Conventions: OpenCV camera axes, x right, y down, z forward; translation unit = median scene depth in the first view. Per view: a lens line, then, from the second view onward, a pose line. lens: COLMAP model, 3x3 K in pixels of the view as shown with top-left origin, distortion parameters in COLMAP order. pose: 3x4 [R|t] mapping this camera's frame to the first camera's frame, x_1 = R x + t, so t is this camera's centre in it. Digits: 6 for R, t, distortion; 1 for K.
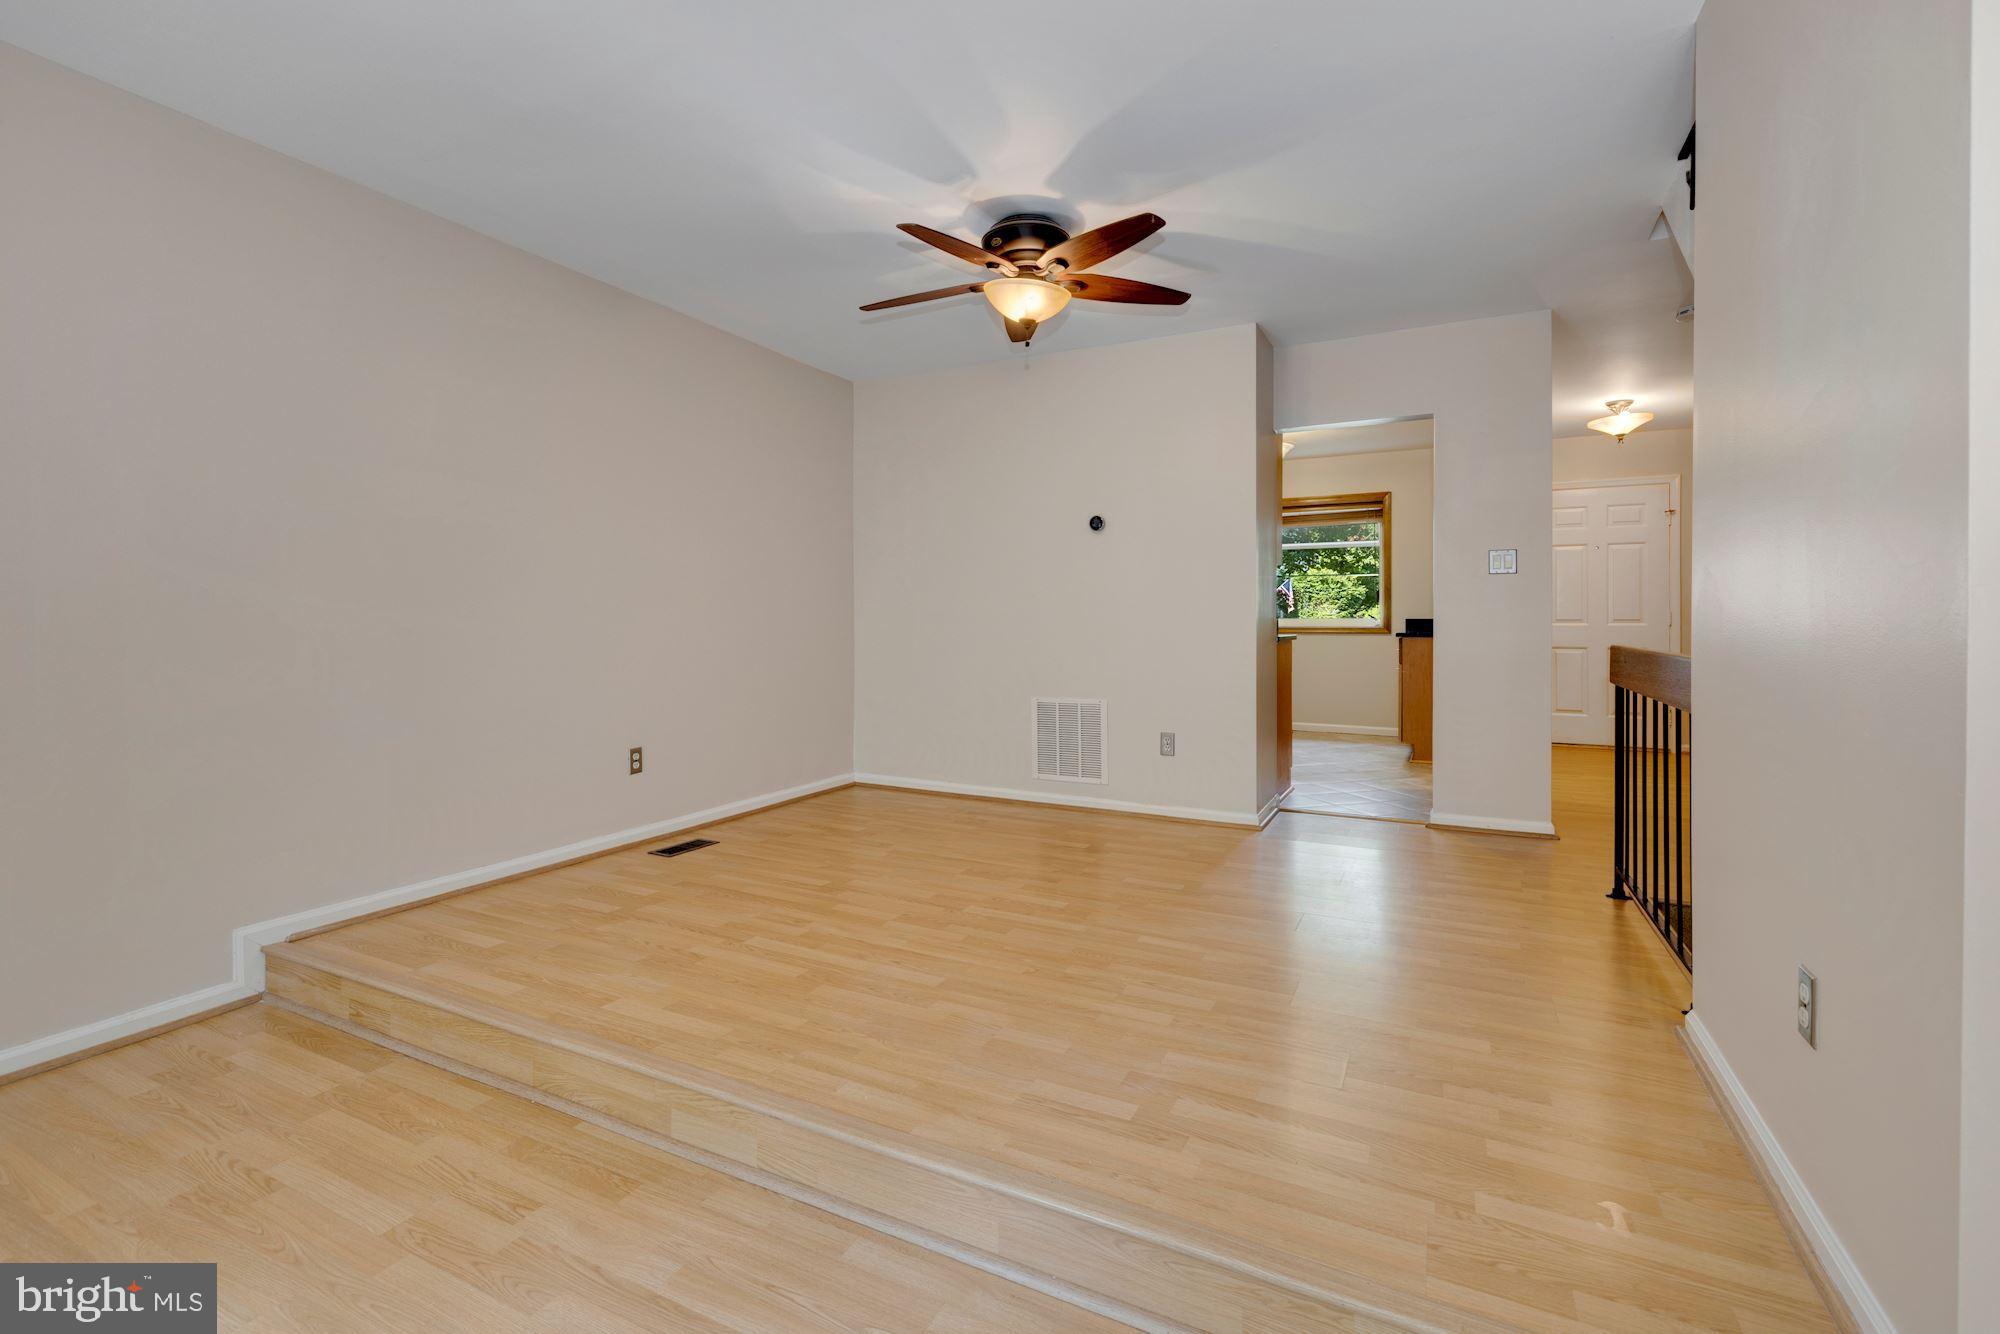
lens RADIAL K [[873.2, 0, 994.5], [0, 873.2, 623.4], [0, 0, 1]] dist [0.000212, 0.000288]
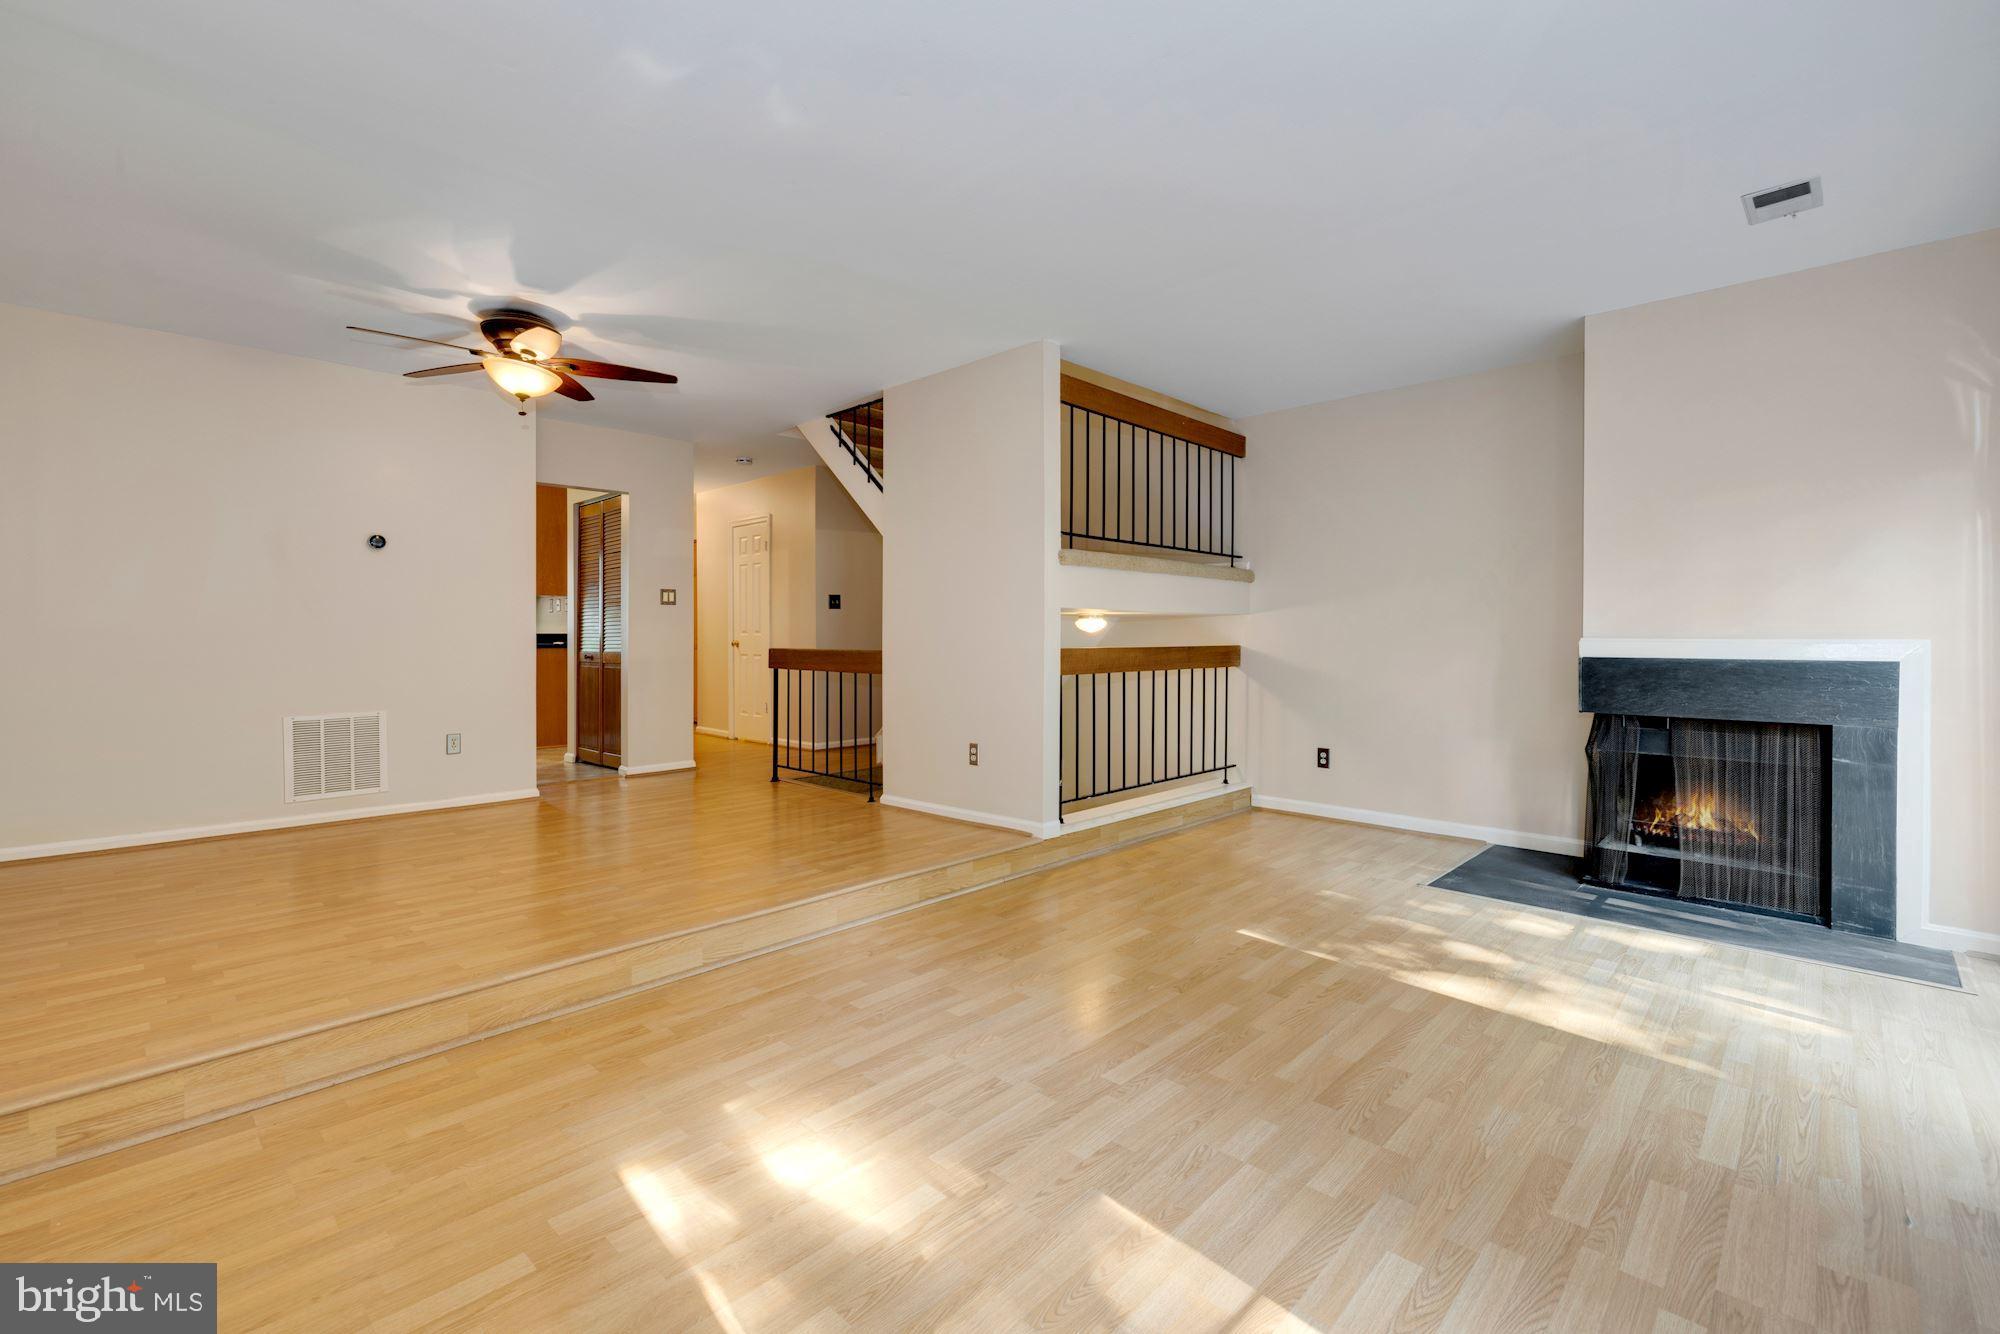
lens RADIAL K [[873.2, 0, 994.5], [0, 873.2, 623.4], [0, 0, 1]] dist [0.000212, 0.000288]
pose [[0.299449, 0.011179, 0.954047, -1.064479], [0.004302, 0.999905, -0.013067, -0.001187], [-0.954103, 0.008017, 0.299373, -0.020063]]
